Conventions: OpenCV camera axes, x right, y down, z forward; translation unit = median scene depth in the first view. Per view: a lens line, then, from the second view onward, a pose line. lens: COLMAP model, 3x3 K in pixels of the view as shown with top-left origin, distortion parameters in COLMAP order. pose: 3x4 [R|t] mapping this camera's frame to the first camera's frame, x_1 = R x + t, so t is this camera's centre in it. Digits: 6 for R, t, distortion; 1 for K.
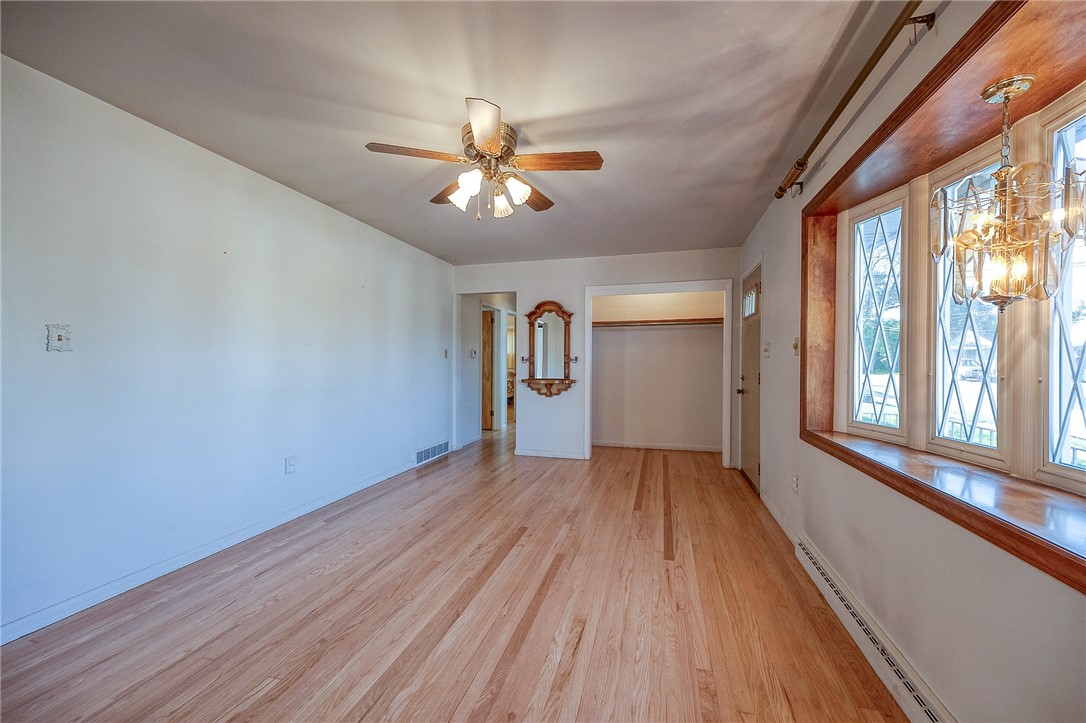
lens RADIAL K [[428.3, 0, 537.6], [0, 428.3, 363.3], [0, 0, 1]] dist [0.006765, -0.000477]
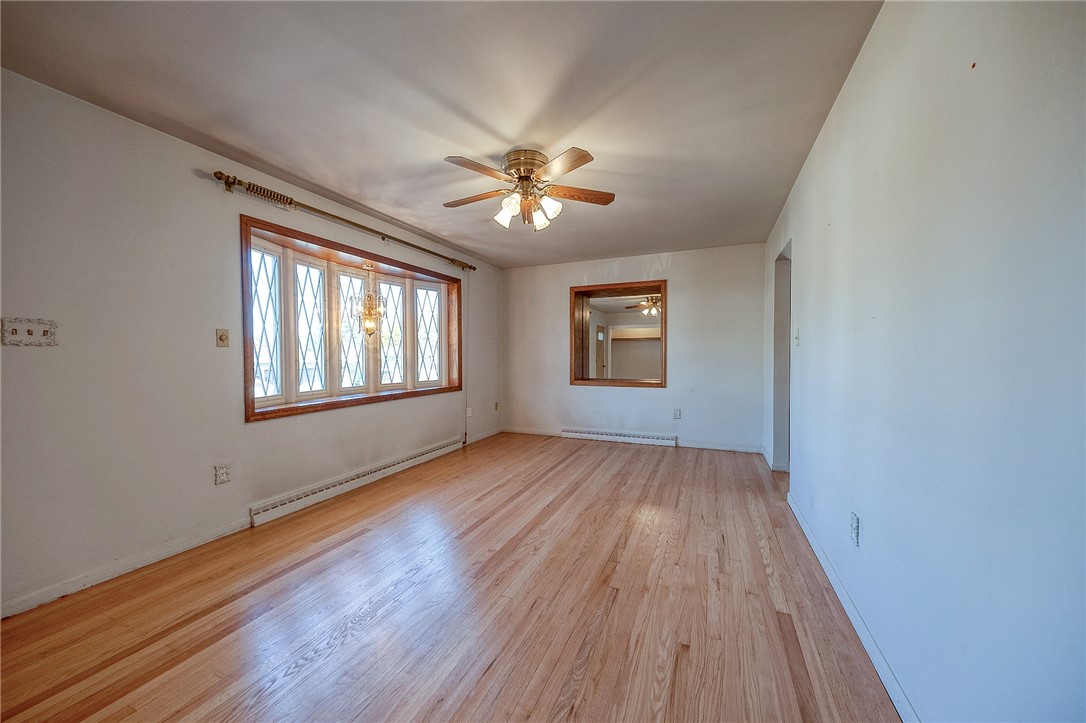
lens RADIAL K [[403.0, 0, 543.6], [0, 403.0, 361.1], [0, 0, 1]] dist [0.008764, 0.000119]
pose [[-0.993673, -0.001692, 0.112298, -0.261747], [0.000866, 0.999741, 0.022729, -0.006625], [-0.112308, 0.022683, -0.993415, 1.938113]]
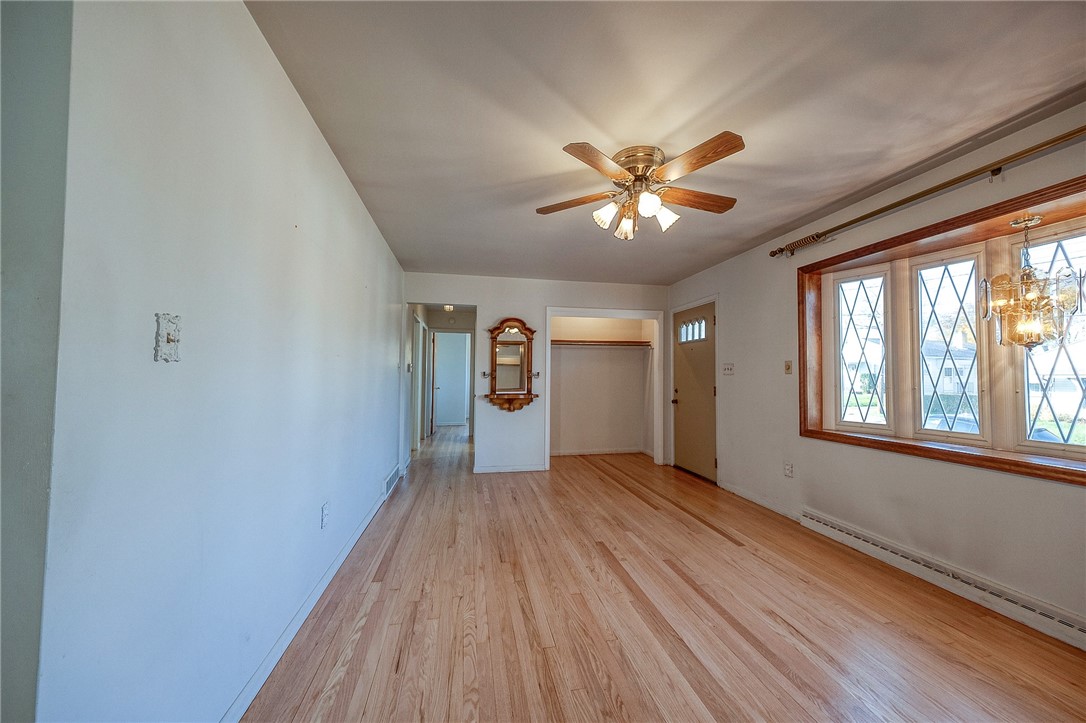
lens RADIAL K [[403.0, 0, 543.9], [0, 403.0, 361.0], [0, 0, 1]] dist [0.008764, 0.000119]
pose [[0.891265, 0.020978, 0.452997, -0.681646], [-0.003051, 0.999184, -0.040268, -0.006553], [-0.453472, 0.034507, 0.890602, 0.226780]]
